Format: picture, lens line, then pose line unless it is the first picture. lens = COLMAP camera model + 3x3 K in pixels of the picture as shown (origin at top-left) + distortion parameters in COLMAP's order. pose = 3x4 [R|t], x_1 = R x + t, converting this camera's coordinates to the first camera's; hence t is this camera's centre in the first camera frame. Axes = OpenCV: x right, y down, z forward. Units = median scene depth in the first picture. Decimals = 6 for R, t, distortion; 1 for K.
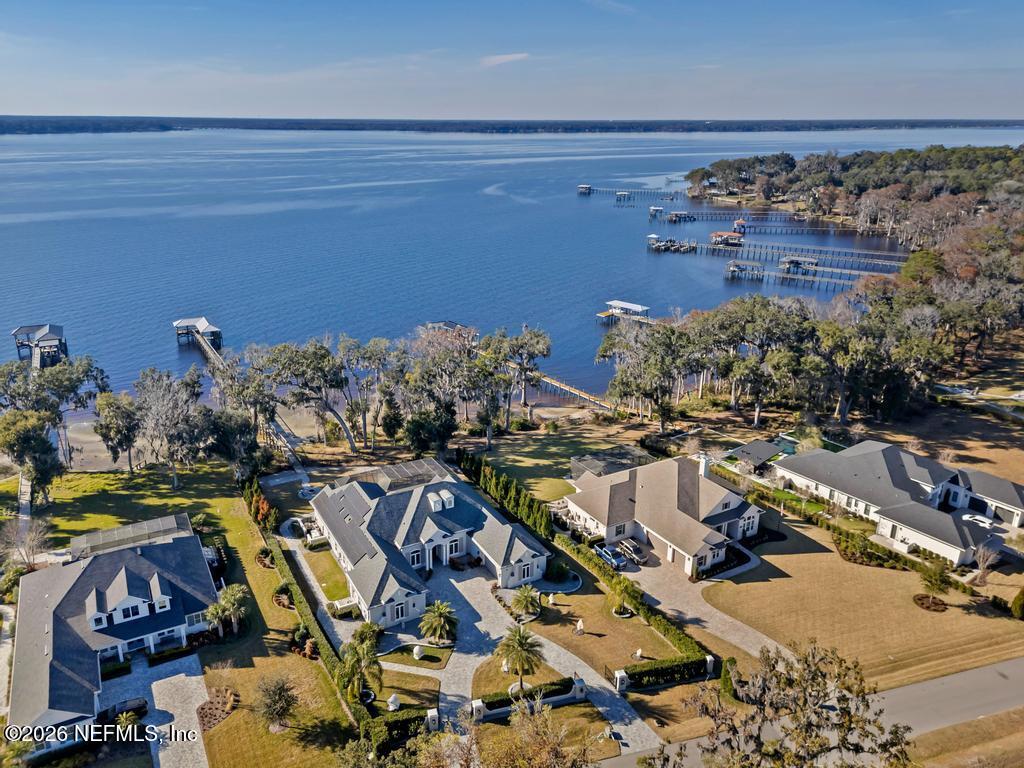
lens RADIAL K [[754.9, 0, 504.6], [0, 754.9, 373.0], [0, 0, 1]] dist [0.086942, -0.092858]
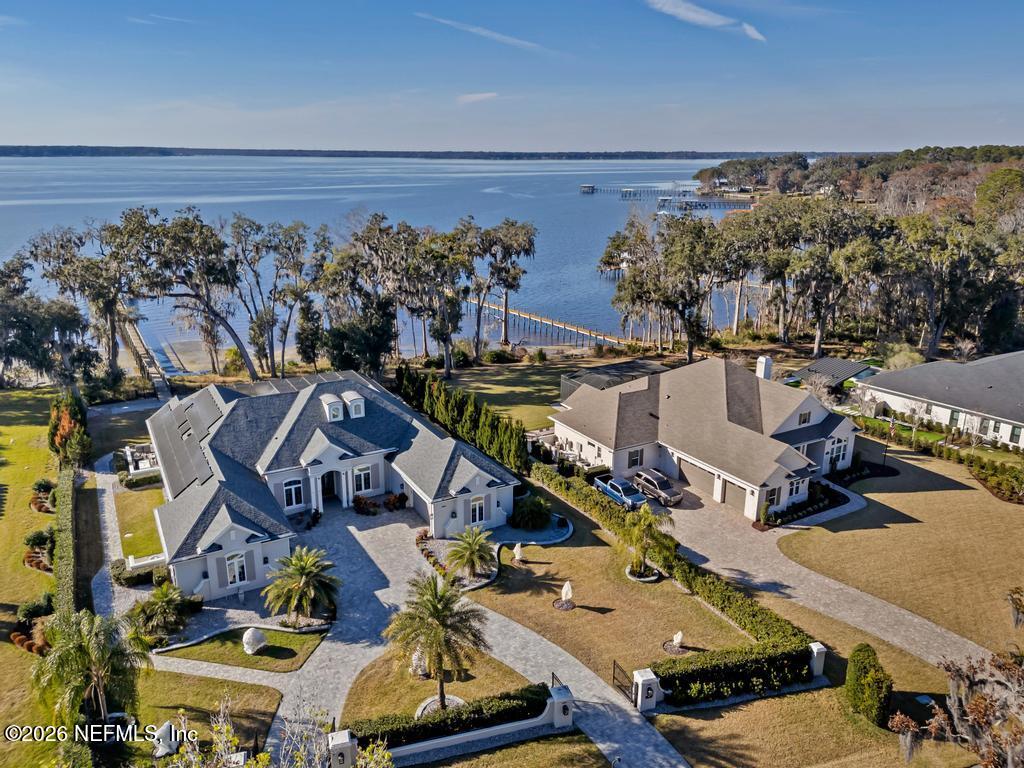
lens RADIAL K [[757.8, 0, 512.0], [0, 757.8, 384.0], [0, 0, 1]] dist [0.087058, -0.091904]
pose [[0.999989, -0.002895, 0.003713, 0.050037], [0.002990, 0.999667, -0.025649, 0.167855], [-0.003637, 0.025660, 0.999664, 0.385726]]
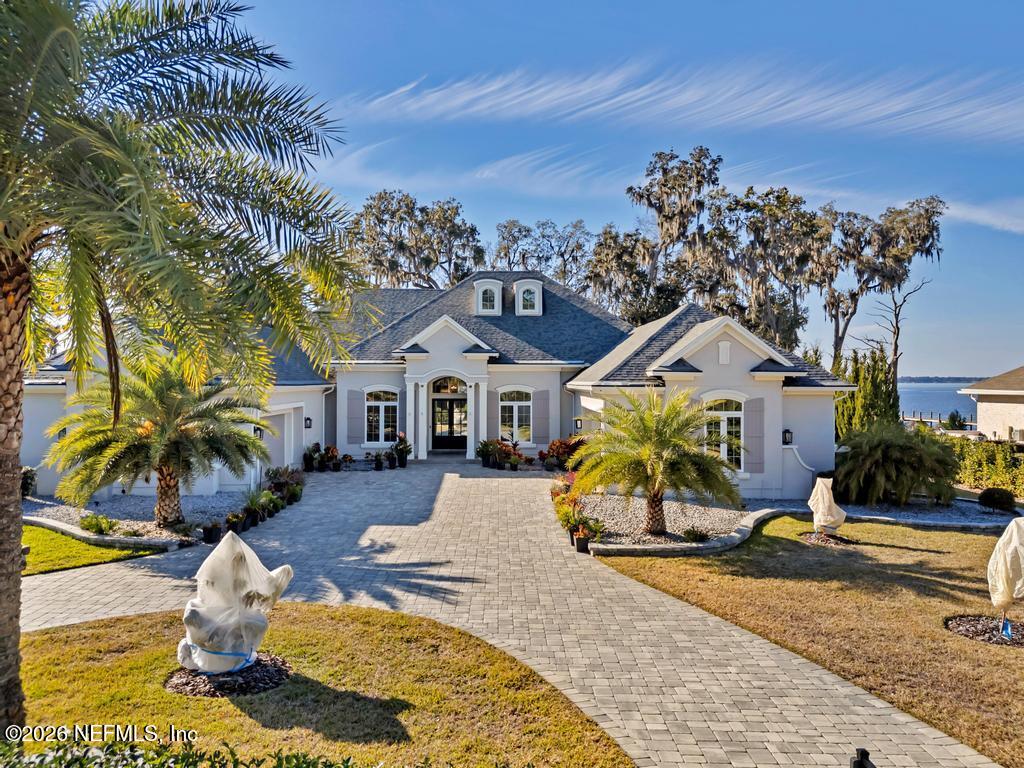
lens RADIAL K [[756.7, 0, 483.5], [0, 756.7, 382.5], [0, 0, 1]] dist [0.088842, -0.088699]
pose [[0.866650, -0.004617, -0.498896, 0.074814], [-0.155222, 0.947836, -0.278413, 0.300880], [0.474157, 0.318726, 0.820725, 0.729900]]
